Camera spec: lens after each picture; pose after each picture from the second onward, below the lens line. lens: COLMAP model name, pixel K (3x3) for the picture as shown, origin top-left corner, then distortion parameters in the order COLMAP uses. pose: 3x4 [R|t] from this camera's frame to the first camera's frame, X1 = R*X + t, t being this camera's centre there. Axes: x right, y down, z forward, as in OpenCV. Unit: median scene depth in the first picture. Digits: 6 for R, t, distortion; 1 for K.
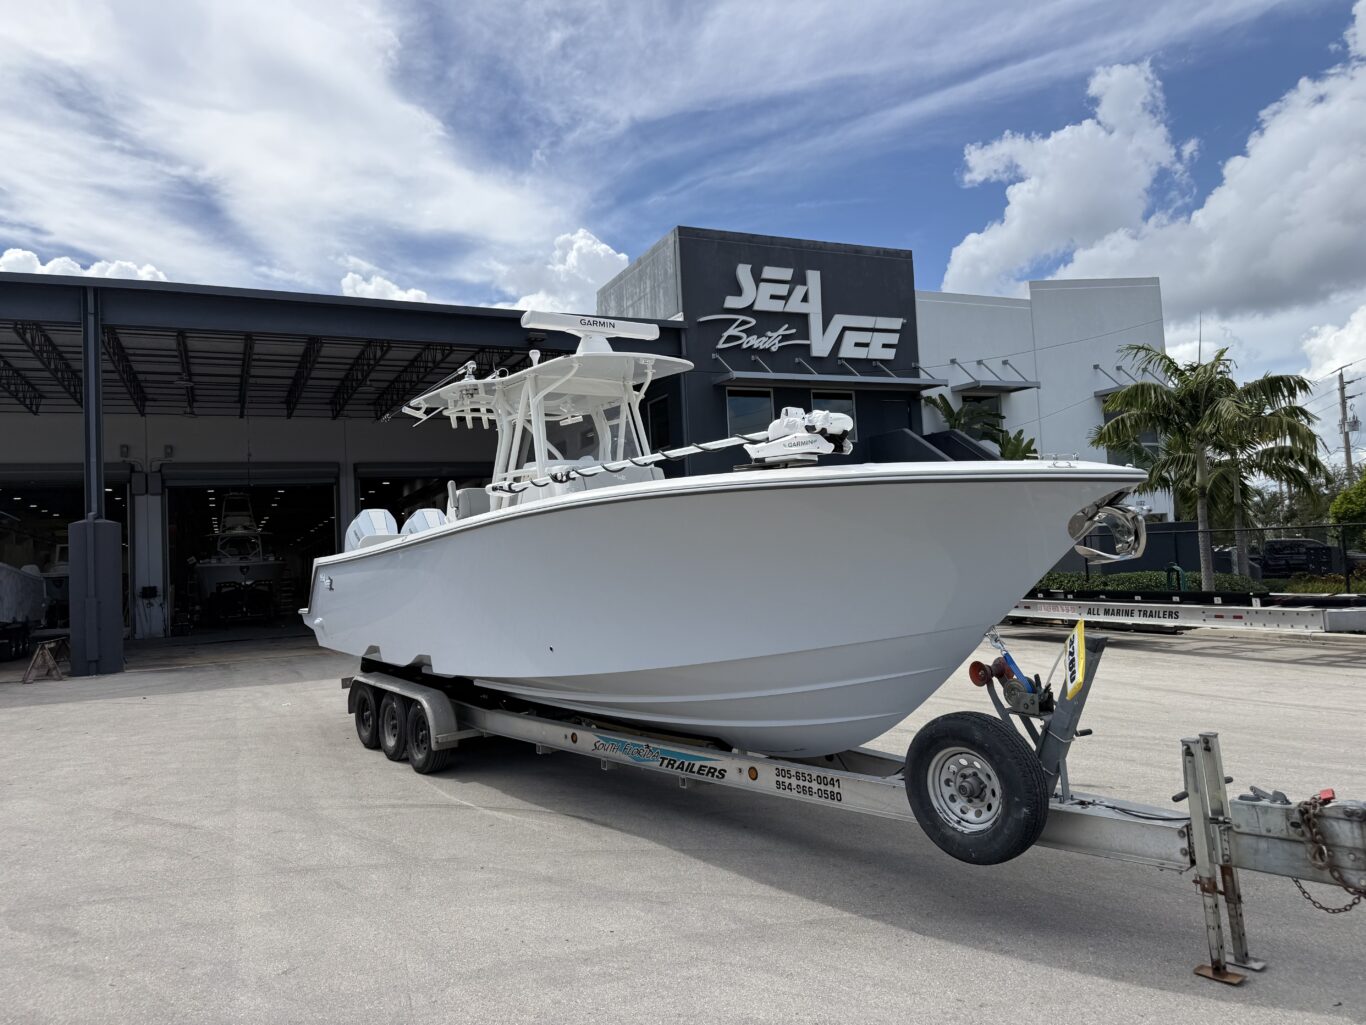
lens RADIAL K [[972.2, 0, 658.1], [0, 972.2, 511.5], [0, 0, 1]] dist [0.052901, -0.066006]
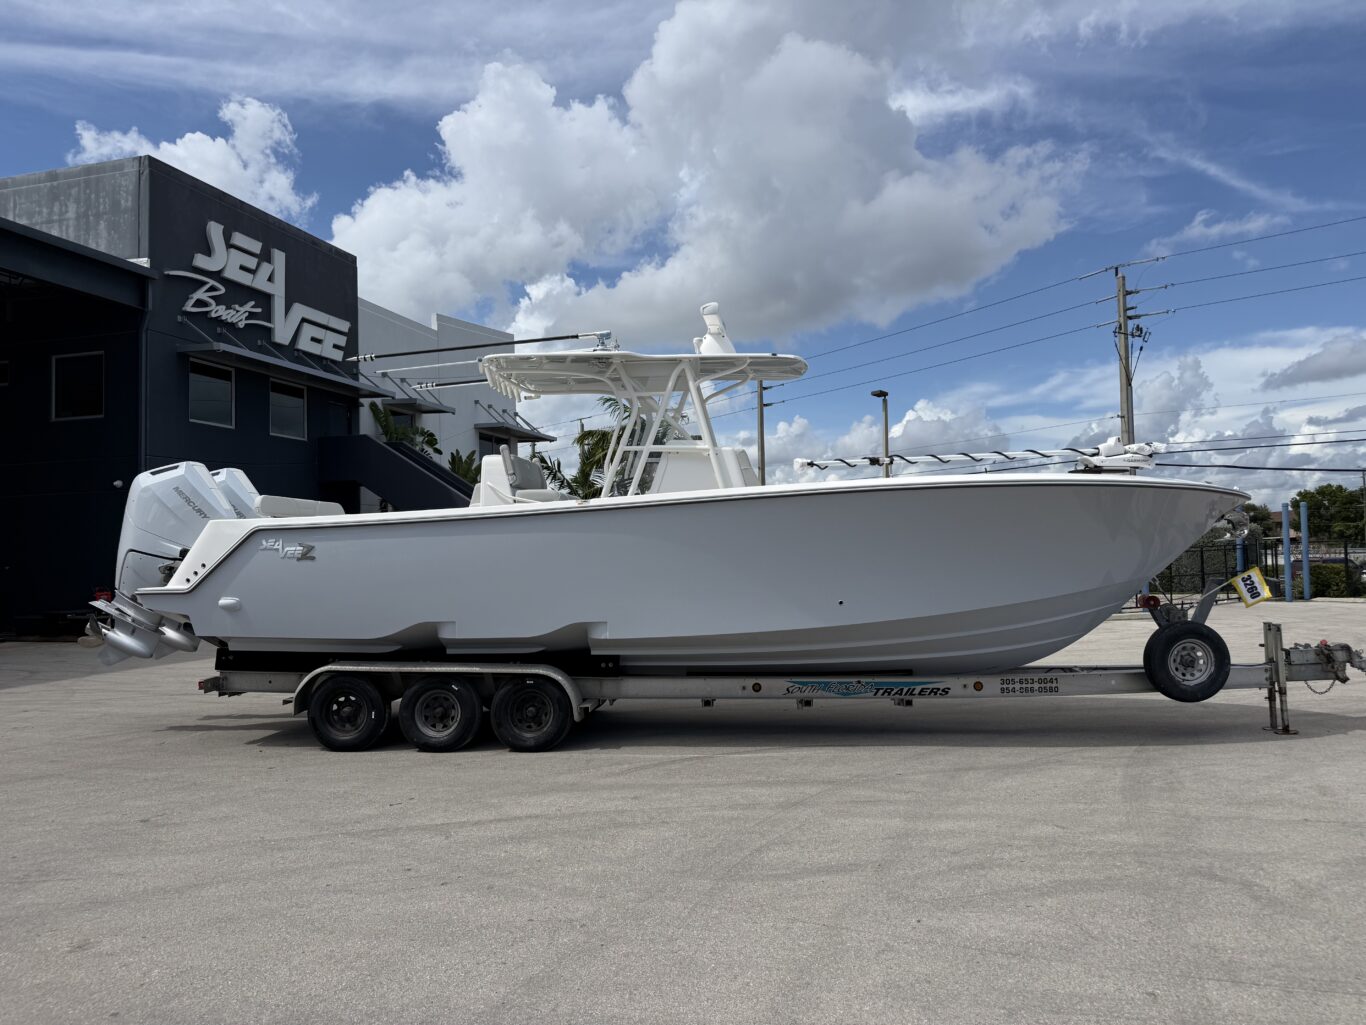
lens RADIAL K [[971.9, 0, 678.3], [0, 971.9, 528.0], [0, 0, 1]] dist [0.046937, -0.063040]
pose [[0.638101, 0.059291, 0.767666, -0.306108], [-0.052782, 0.998054, -0.033212, 0.028332], [-0.768141, -0.019327, 0.639989, 0.109480]]
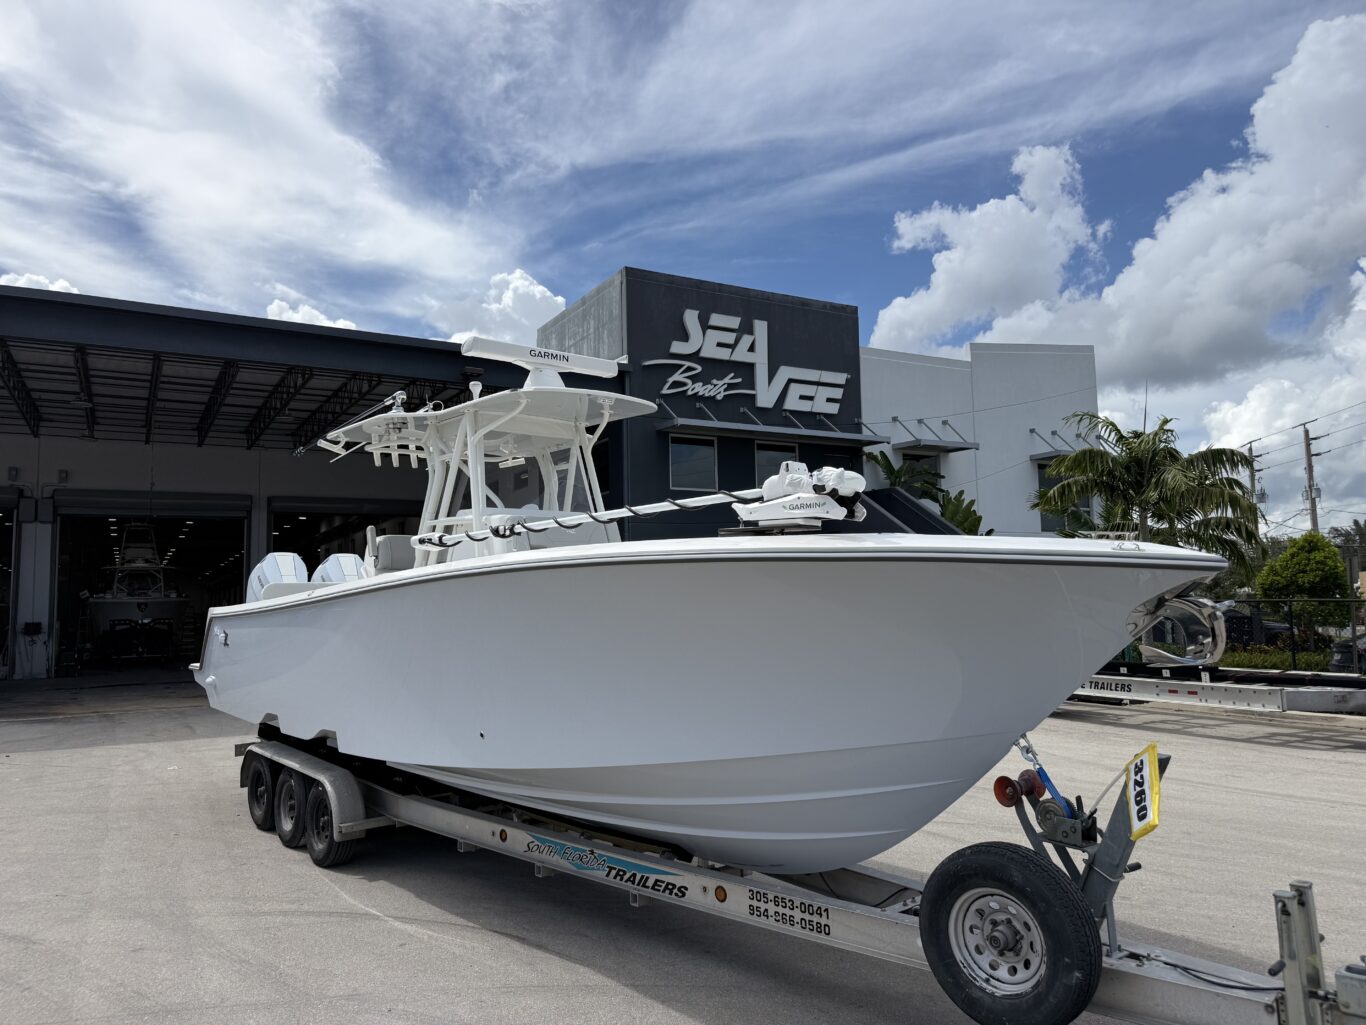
lens RADIAL K [[971.9, 0, 678.3], [0, 971.9, 528.0], [0, 0, 1]] dist [0.046937, -0.063040]
pose [[0.995081, 0.035872, 0.092341, -0.007046], [-0.033142, 0.998972, -0.030933, -0.004629], [-0.093356, 0.027721, 0.995247, 0.037398]]
